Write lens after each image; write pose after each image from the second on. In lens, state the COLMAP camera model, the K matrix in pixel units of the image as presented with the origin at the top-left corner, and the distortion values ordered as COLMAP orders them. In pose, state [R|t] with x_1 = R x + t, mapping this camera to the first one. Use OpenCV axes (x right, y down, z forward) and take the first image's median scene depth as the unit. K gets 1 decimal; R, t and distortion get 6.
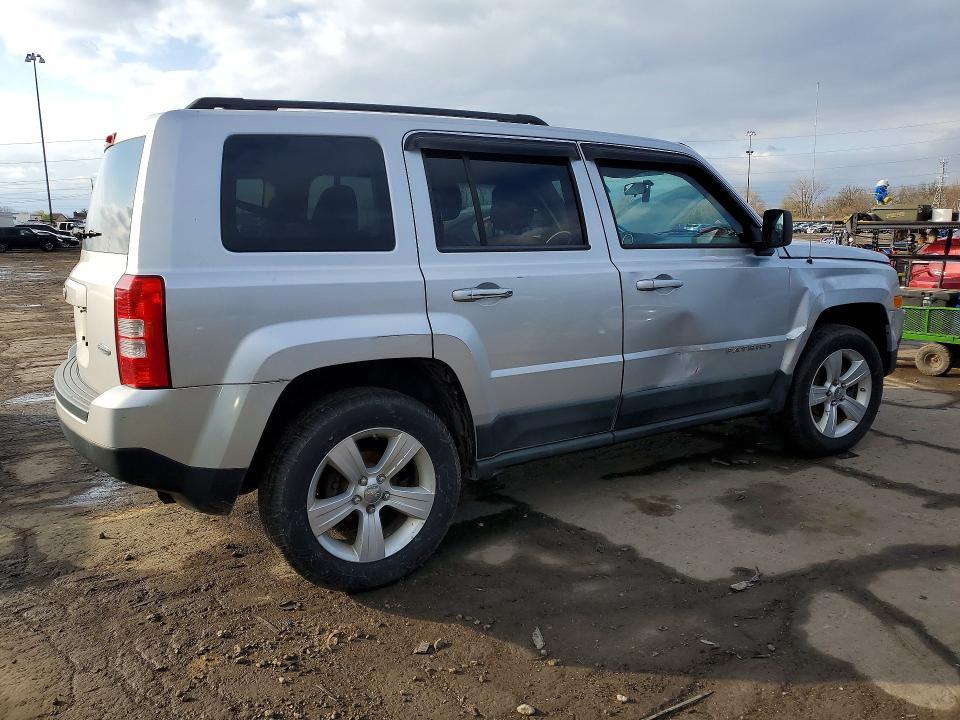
lens RADIAL K [[768.6, 0, 480.0], [0, 768.6, 360.0], [0, 0, 1]] dist [-0.003342, 0.000625]
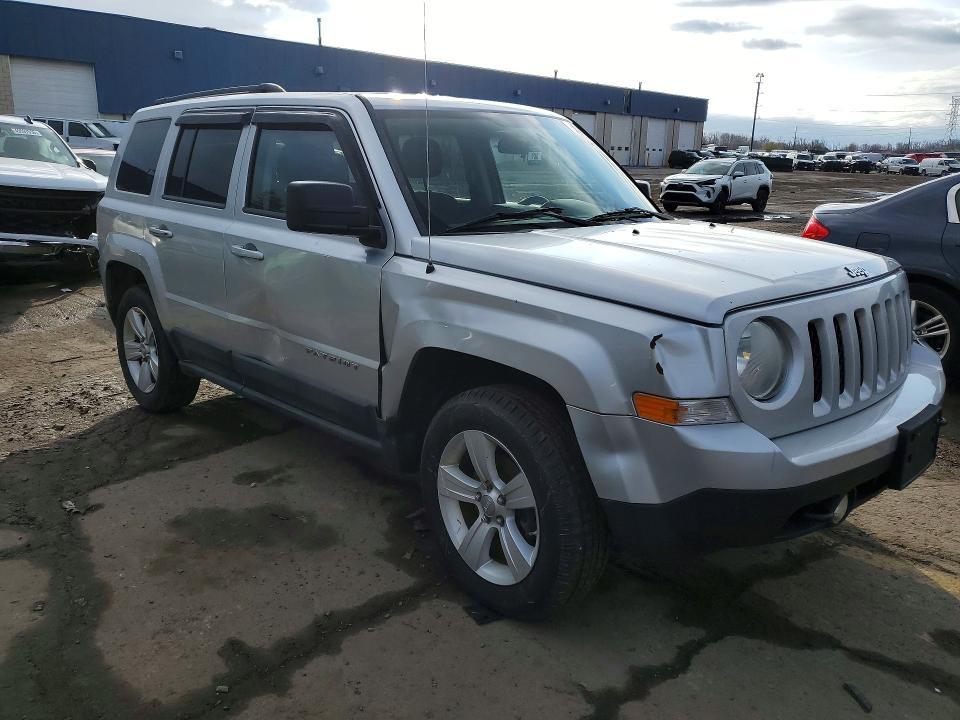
lens RADIAL K [[768.6, 0, 480.0], [0, 768.6, 360.0], [0, 0, 1]] dist [-0.003342, 0.000625]
pose [[0.217153, 0.268067, -0.938608, 1.188284], [-0.189517, 0.954834, 0.228855, -0.236038], [0.957564, 0.128185, 0.258148, 1.002656]]
